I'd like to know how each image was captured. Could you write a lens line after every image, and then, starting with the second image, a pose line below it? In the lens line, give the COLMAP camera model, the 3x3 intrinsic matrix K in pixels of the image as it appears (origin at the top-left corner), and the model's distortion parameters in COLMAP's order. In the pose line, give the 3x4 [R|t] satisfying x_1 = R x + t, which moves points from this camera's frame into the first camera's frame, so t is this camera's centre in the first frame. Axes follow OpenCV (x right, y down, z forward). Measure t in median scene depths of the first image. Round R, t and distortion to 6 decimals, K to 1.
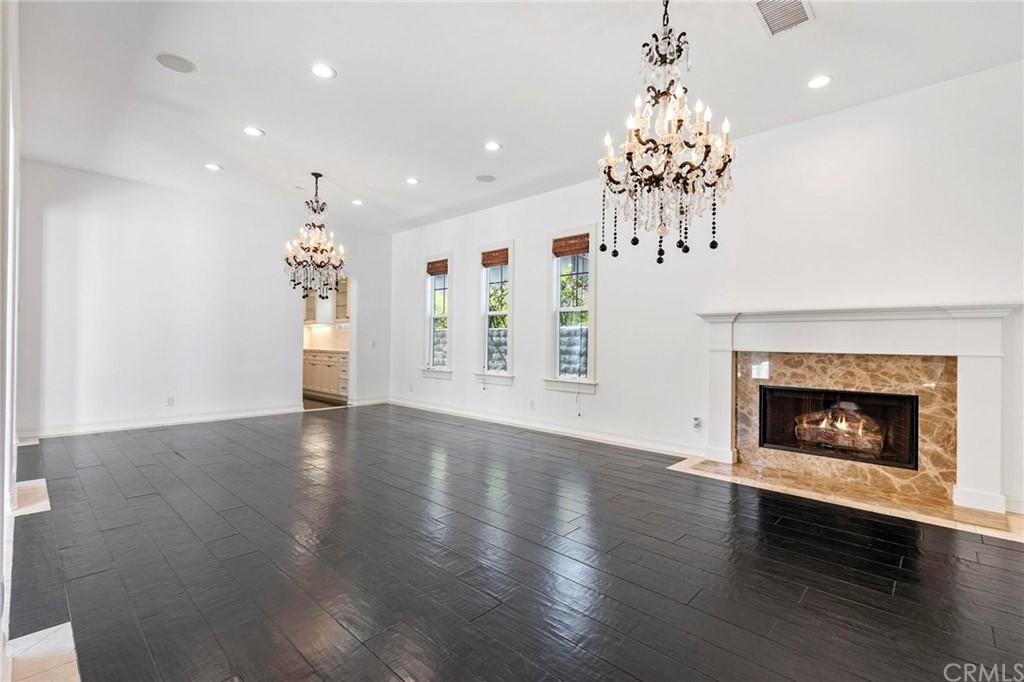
lens RADIAL K [[458.5, 0, 513.3], [0, 458.5, 336.8], [0, 0, 1]] dist [0.003434, -0.000351]
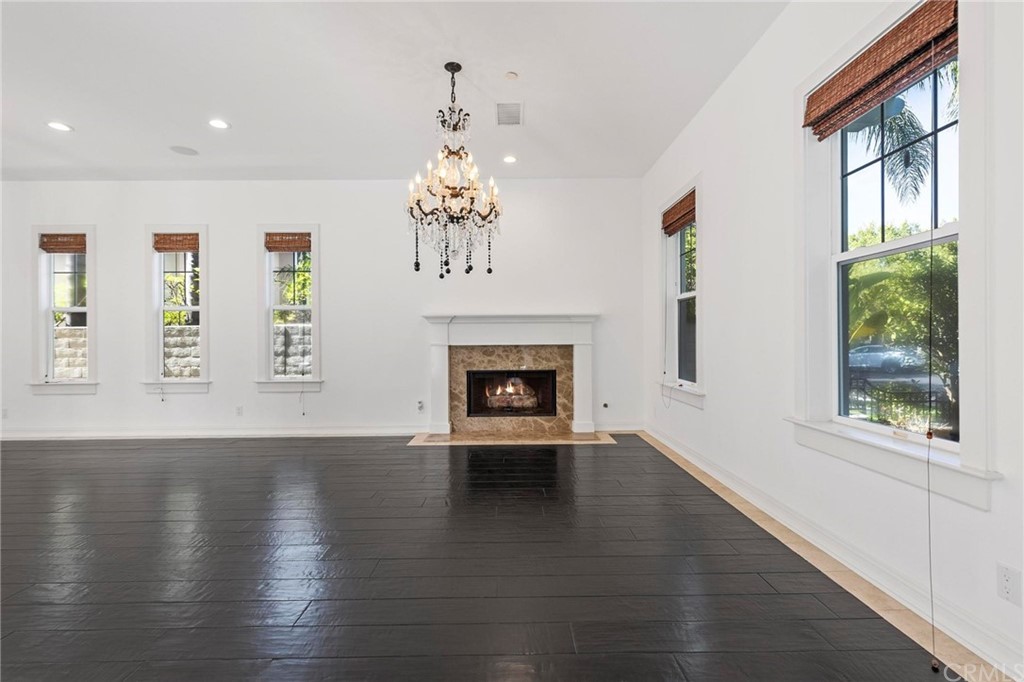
lens RADIAL K [[458.5, 0, 513.3], [0, 458.5, 336.8], [0, 0, 1]] dist [0.003434, -0.000351]
pose [[0.720126, -0.013038, 0.693720, -0.299481], [0.009035, 0.999915, 0.009413, -0.003794], [-0.693784, -0.000511, 0.720183, -0.050275]]
